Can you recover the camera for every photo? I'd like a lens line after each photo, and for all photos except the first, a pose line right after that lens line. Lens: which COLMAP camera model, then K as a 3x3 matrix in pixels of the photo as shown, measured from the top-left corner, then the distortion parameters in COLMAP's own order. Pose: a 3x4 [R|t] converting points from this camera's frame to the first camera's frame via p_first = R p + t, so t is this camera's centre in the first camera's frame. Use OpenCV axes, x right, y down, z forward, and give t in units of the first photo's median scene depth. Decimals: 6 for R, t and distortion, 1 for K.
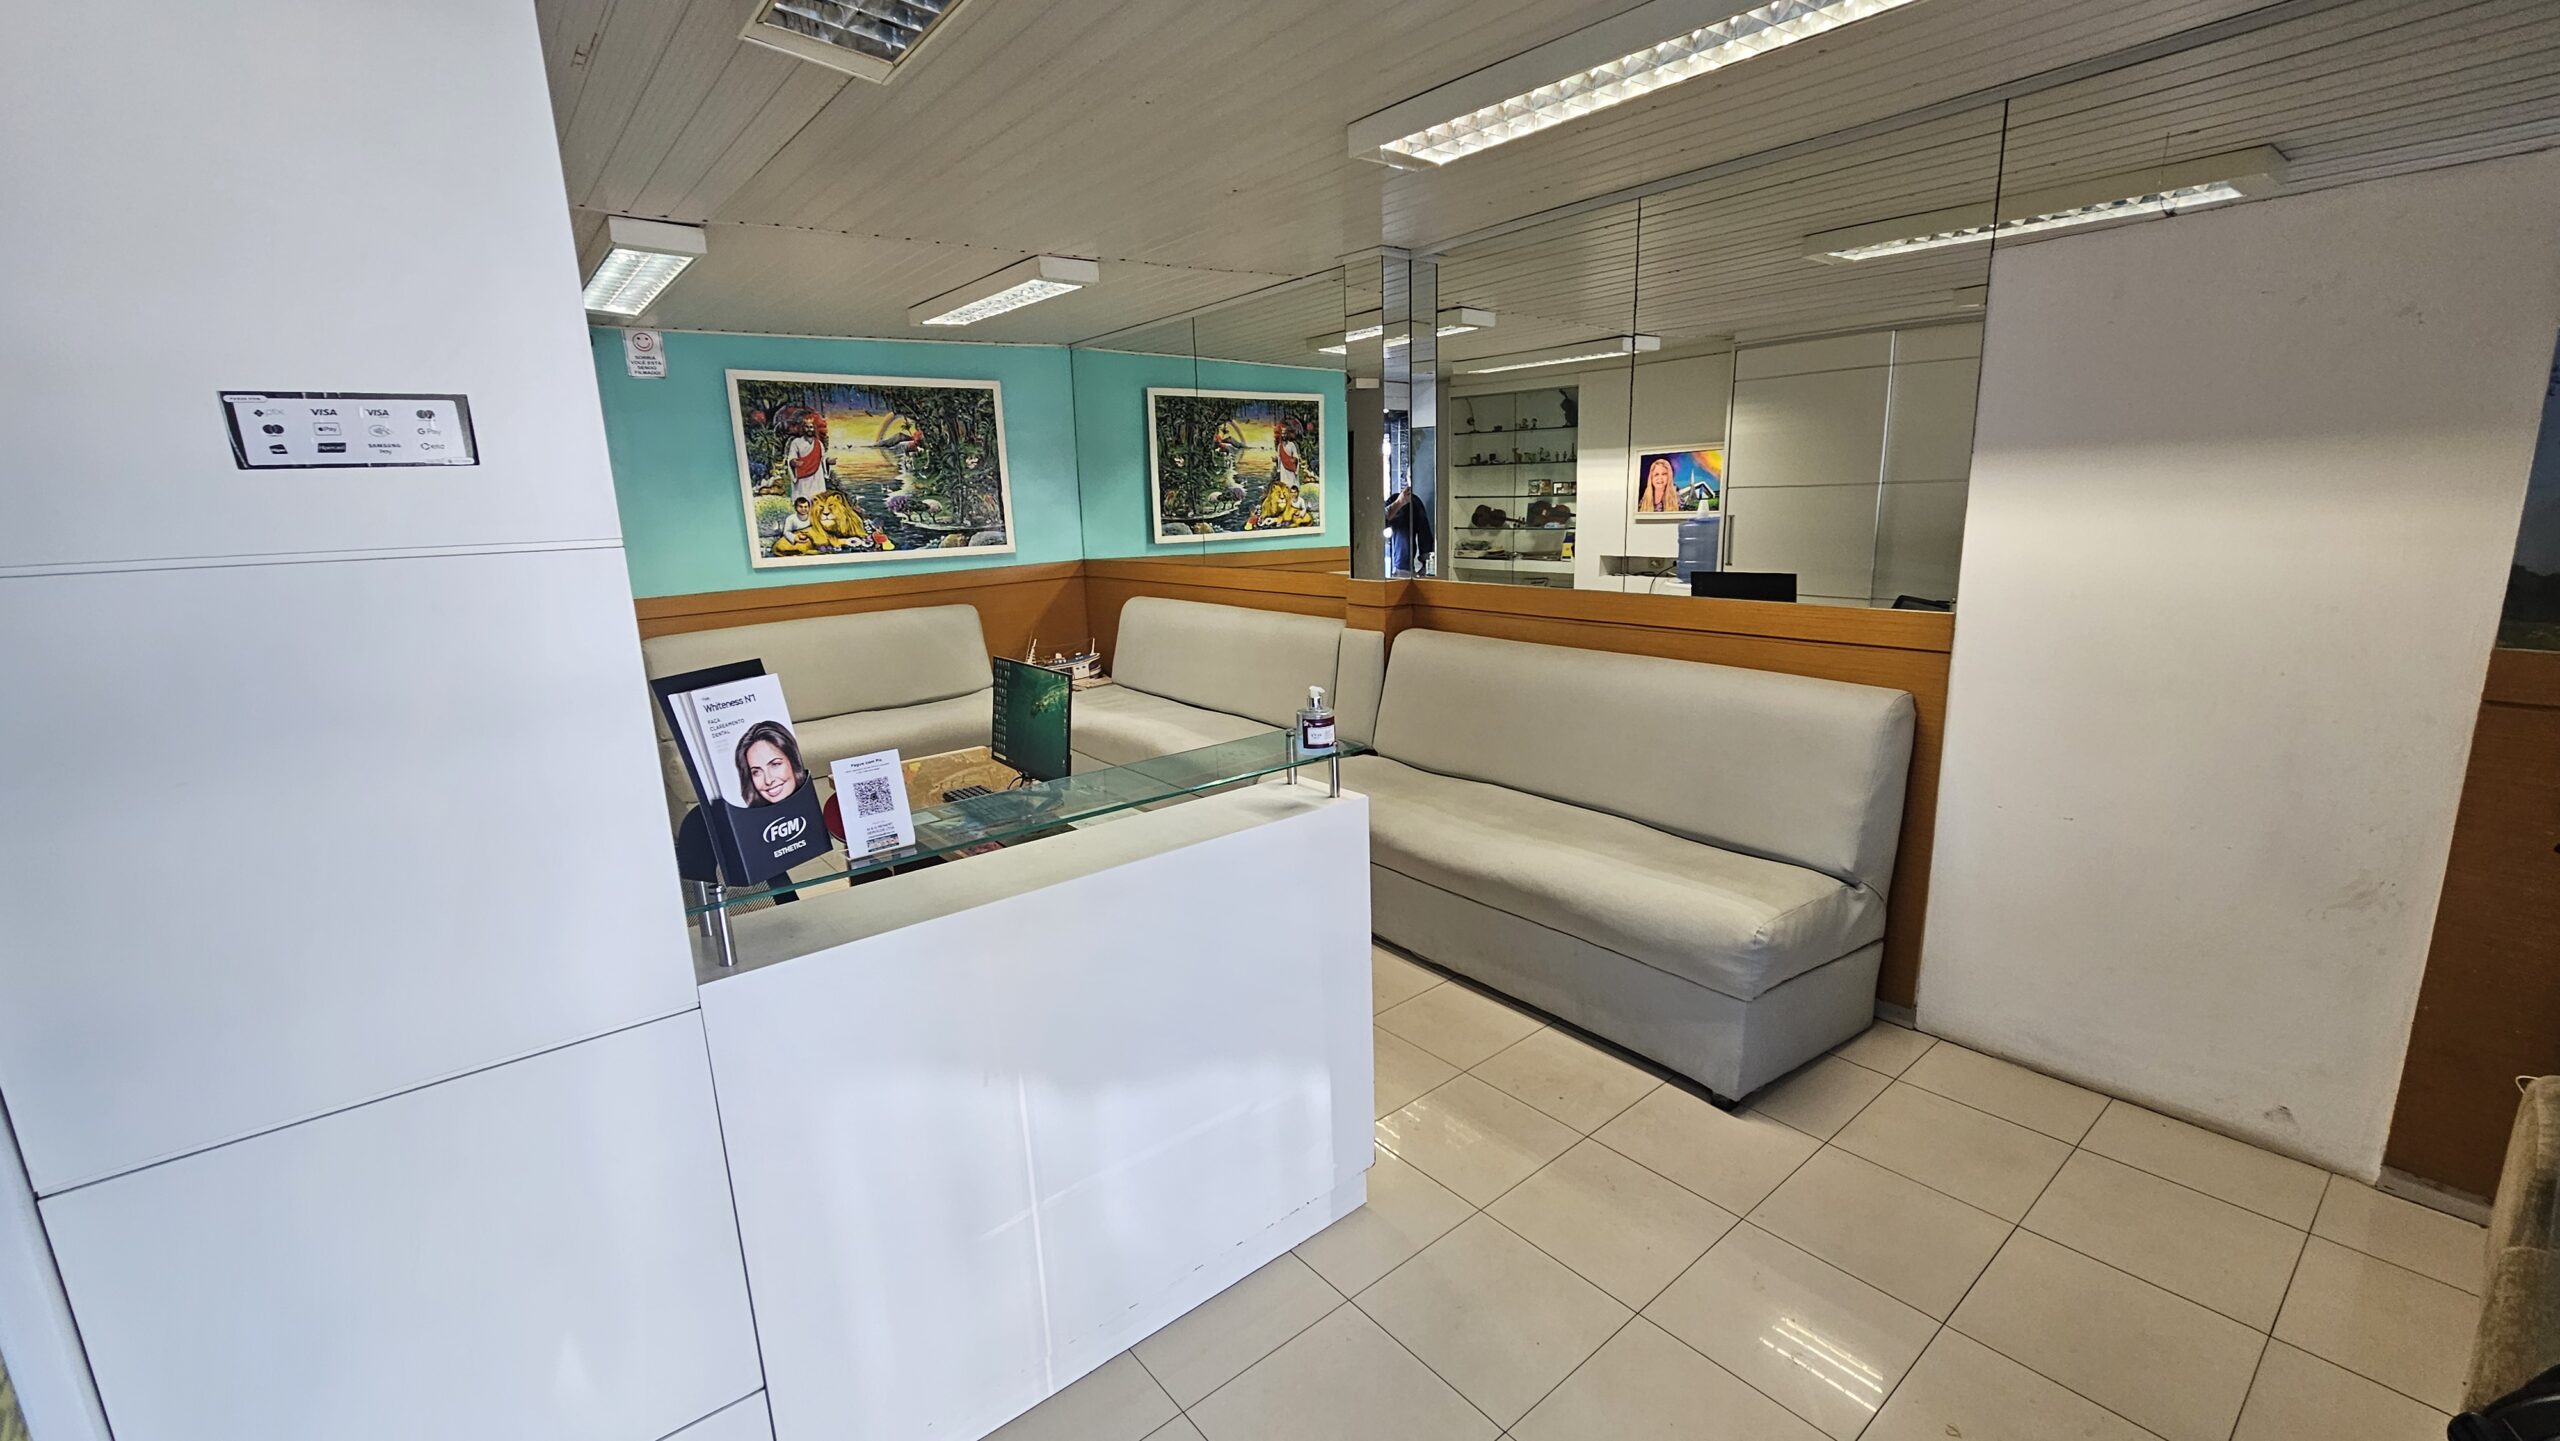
lens RADIAL K [[1044.8, 0, 1293.9], [0, 1044.8, 720.7], [0, 0, 1]] dist [0.001059, -0.000037]
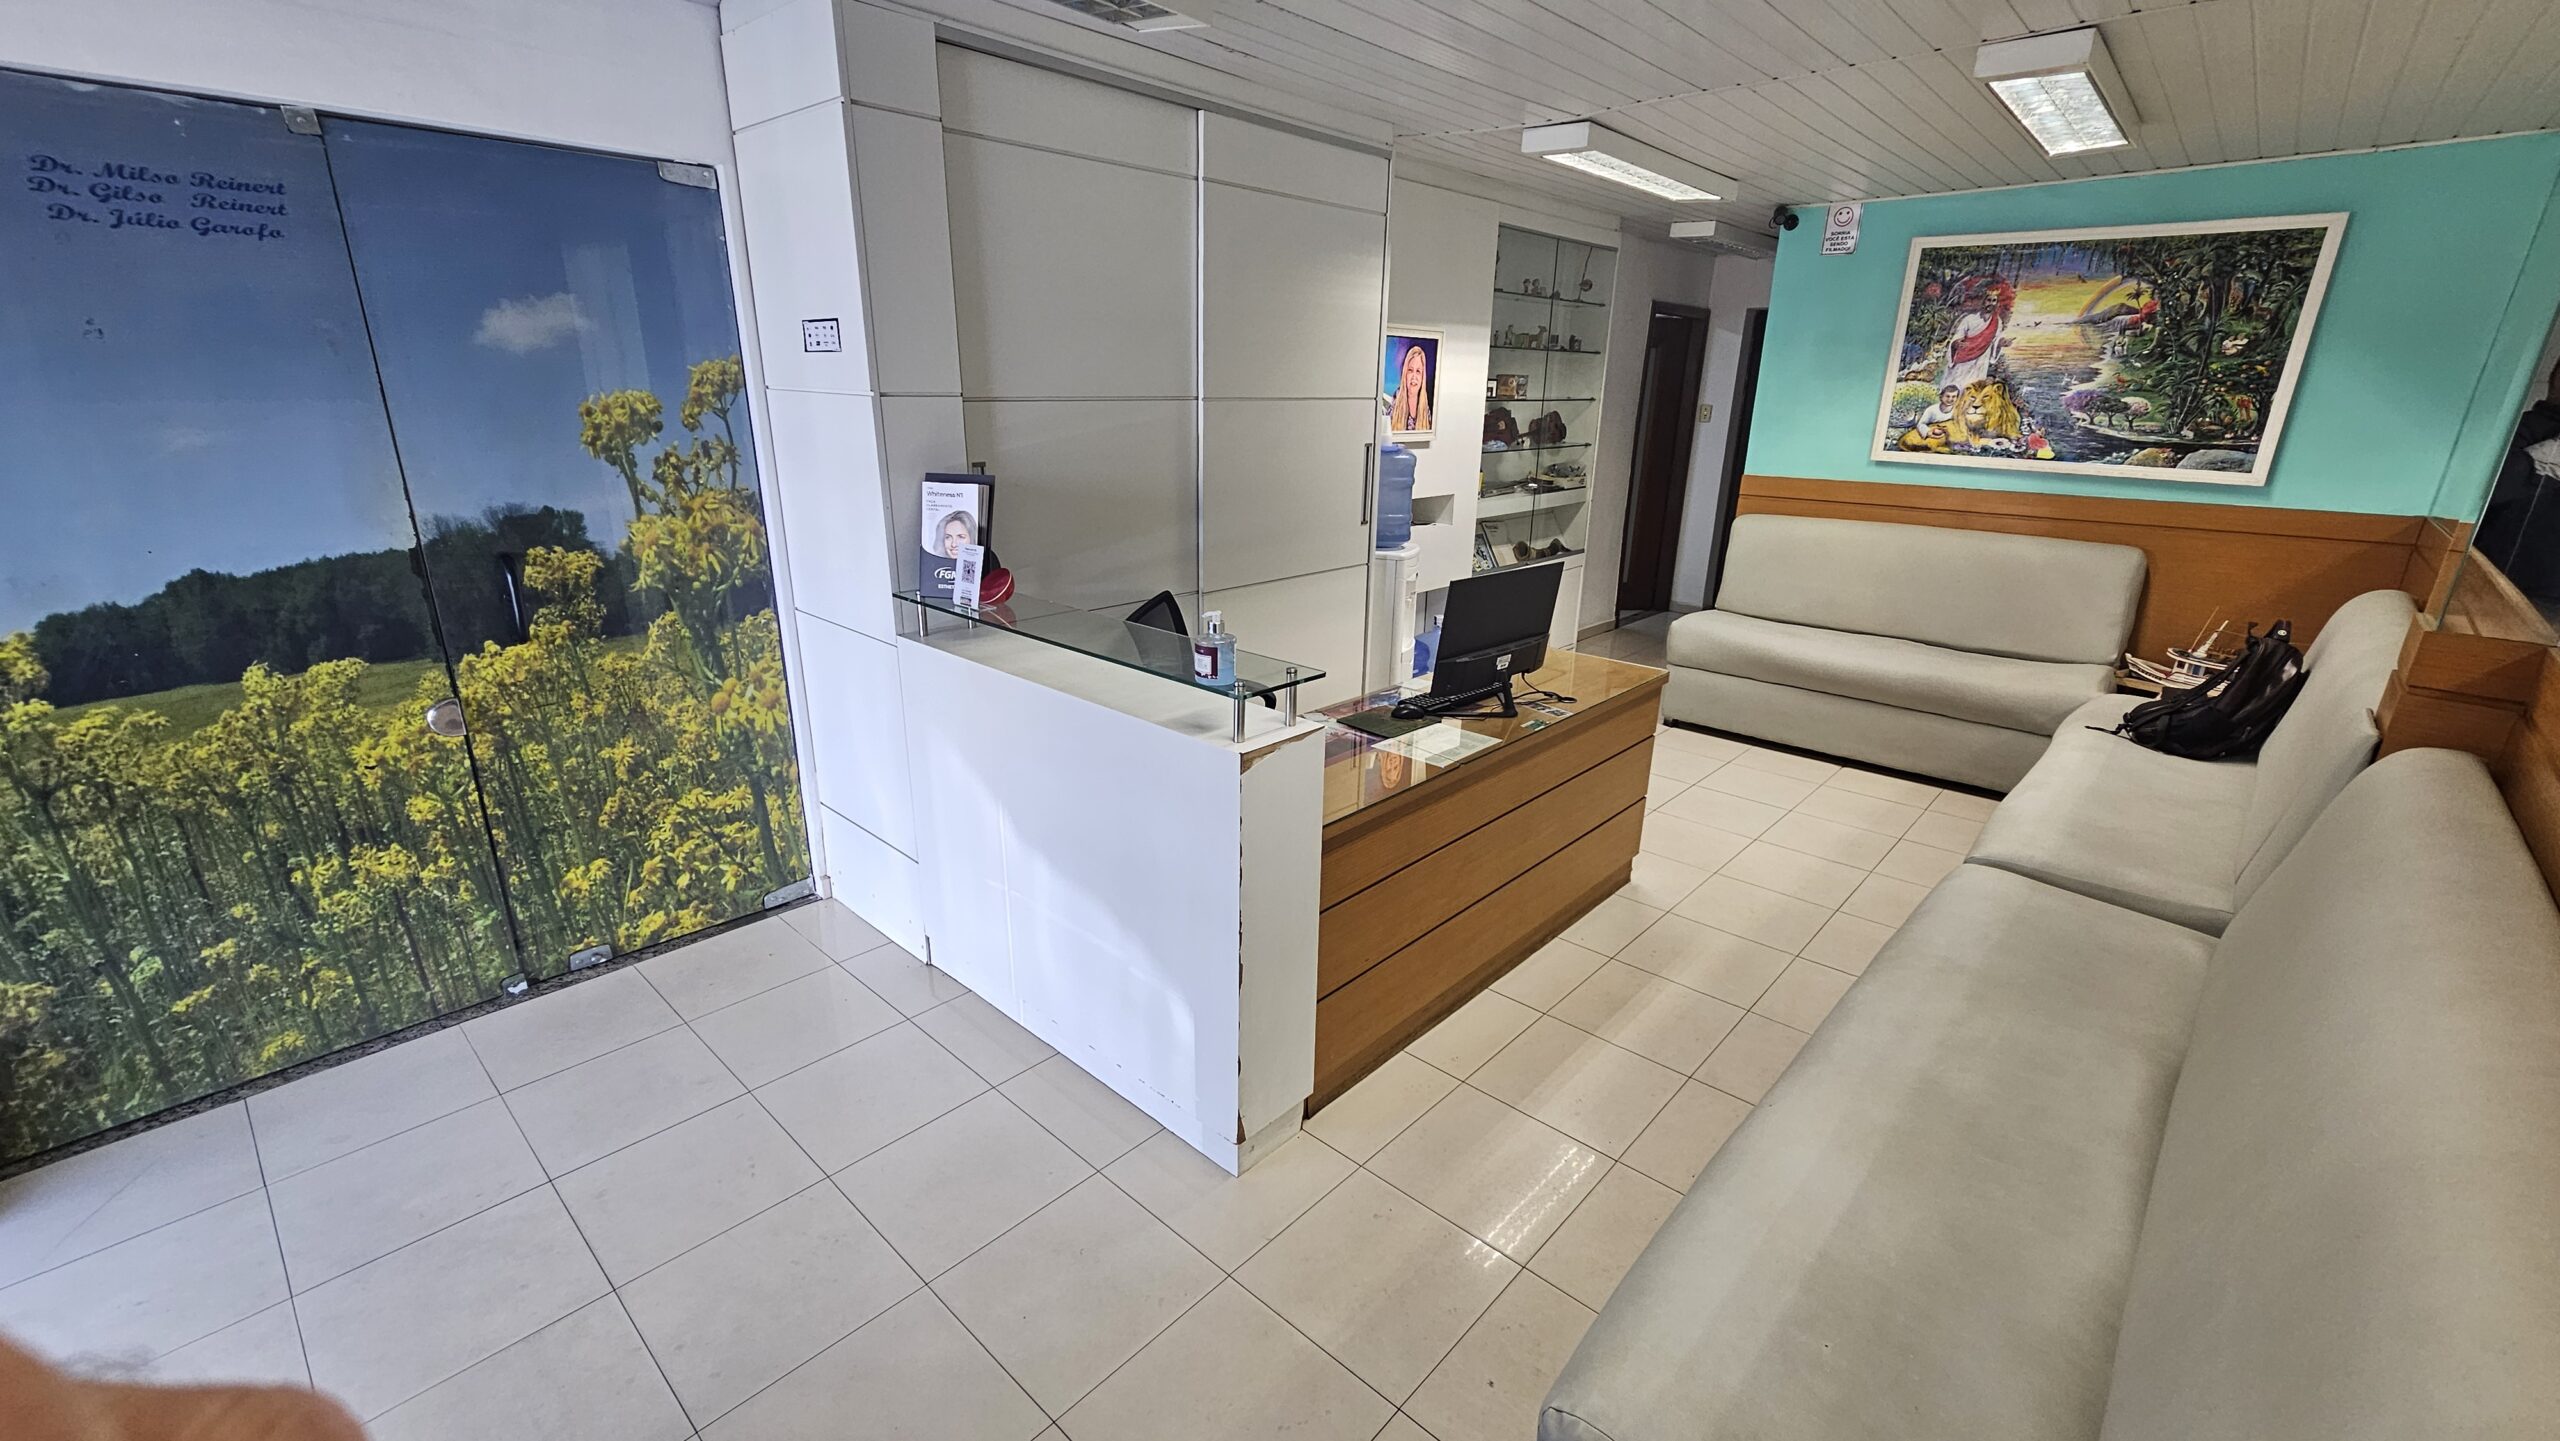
lens RADIAL K [[1044.8, 0, 1293.9], [0, 1044.8, 720.7], [0, 0, 1]] dist [0.001059, -0.000037]
pose [[0.146830, 0.344544, -0.927217, 0.334896], [-0.238507, 0.922051, 0.304856, -0.088021], [0.959977, 0.176385, 0.217560, 0.324590]]
